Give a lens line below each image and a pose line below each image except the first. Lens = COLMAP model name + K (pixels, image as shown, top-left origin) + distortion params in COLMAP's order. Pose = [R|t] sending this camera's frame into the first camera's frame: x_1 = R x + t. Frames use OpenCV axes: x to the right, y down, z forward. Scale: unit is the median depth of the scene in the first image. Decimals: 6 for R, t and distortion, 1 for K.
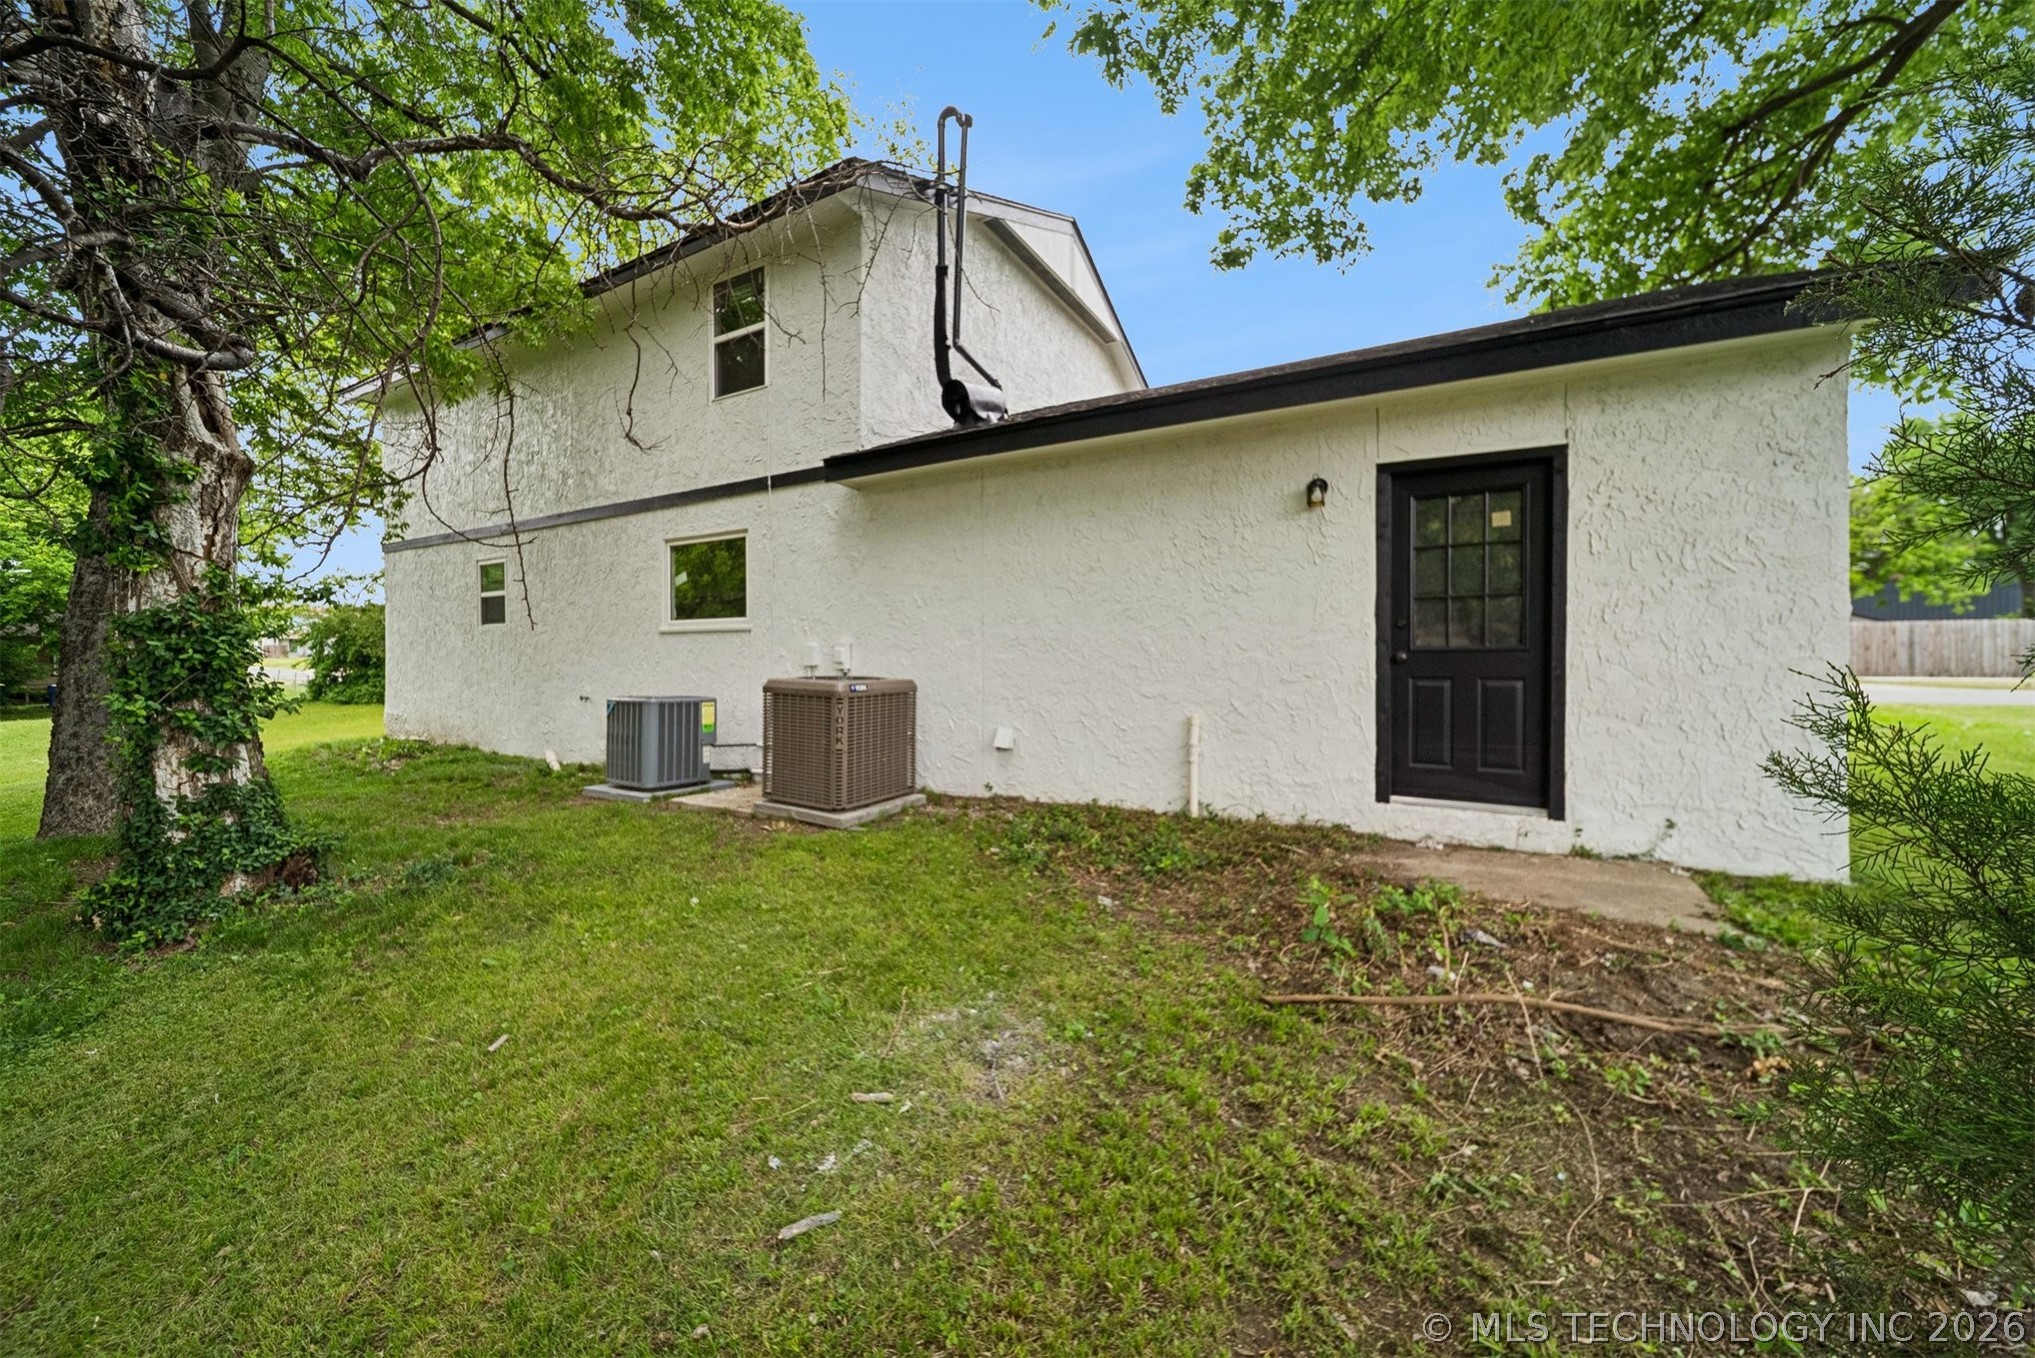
lens RADIAL K [[729.2, 0, 1019.8], [0, 729.2, 680.7], [0, 0, 1]] dist [-0.003025, -0.000180]
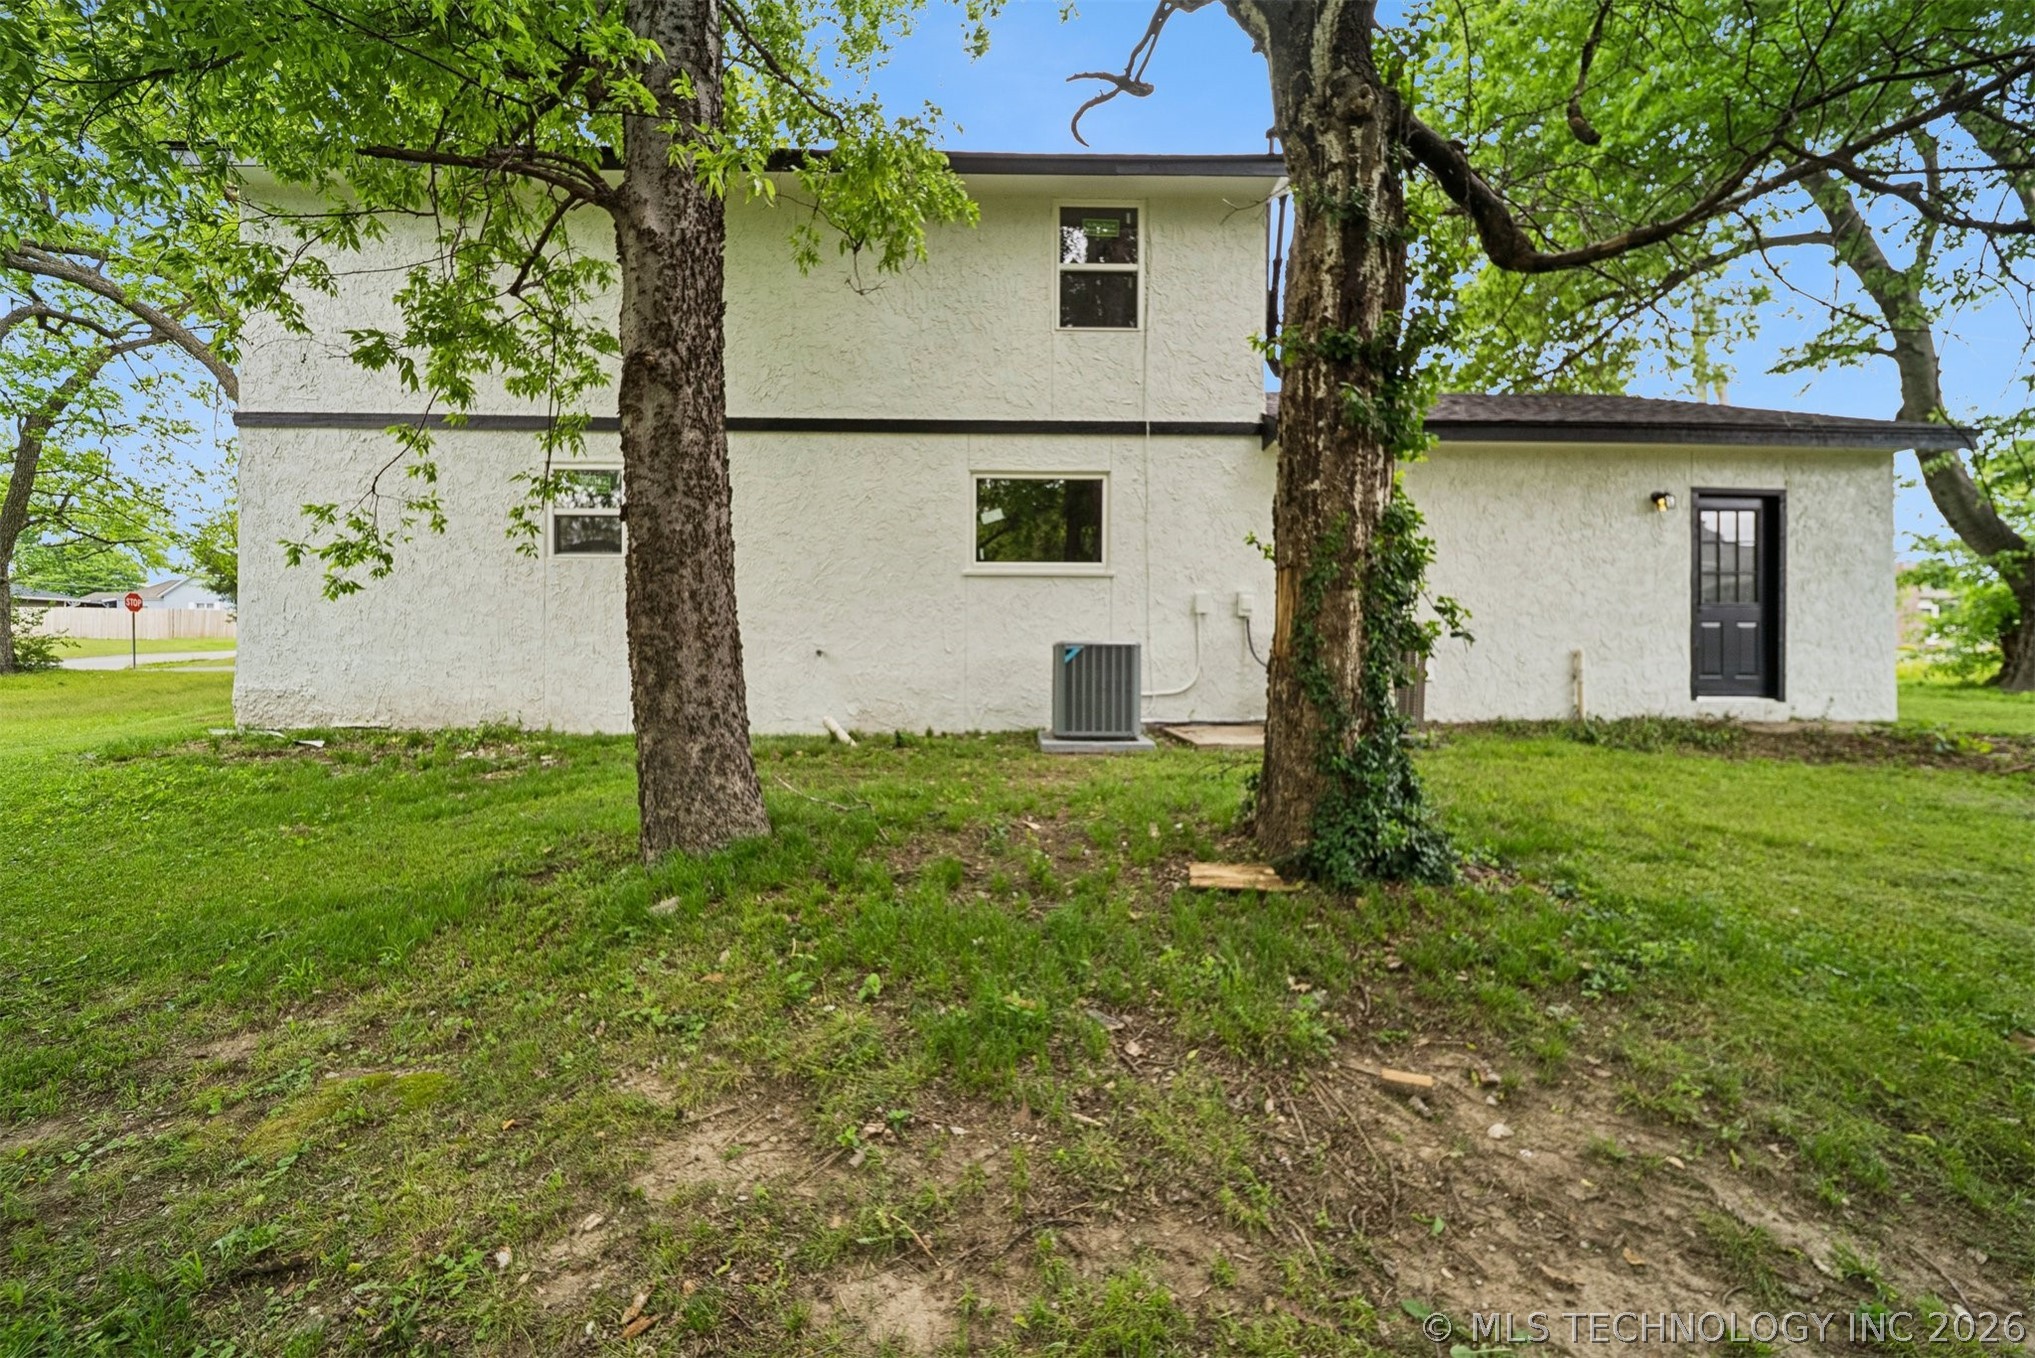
lens RADIAL K [[729.2, 0, 1018.2], [0, 729.2, 659.0], [0, 0, 1]] dist [-0.003025, -0.000180]
pose [[0.867379, -0.007380, 0.497593, -0.984524], [0.008534, 0.999964, -0.000046, 0.040682], [-0.497575, 0.004286, 0.867410, 0.226022]]
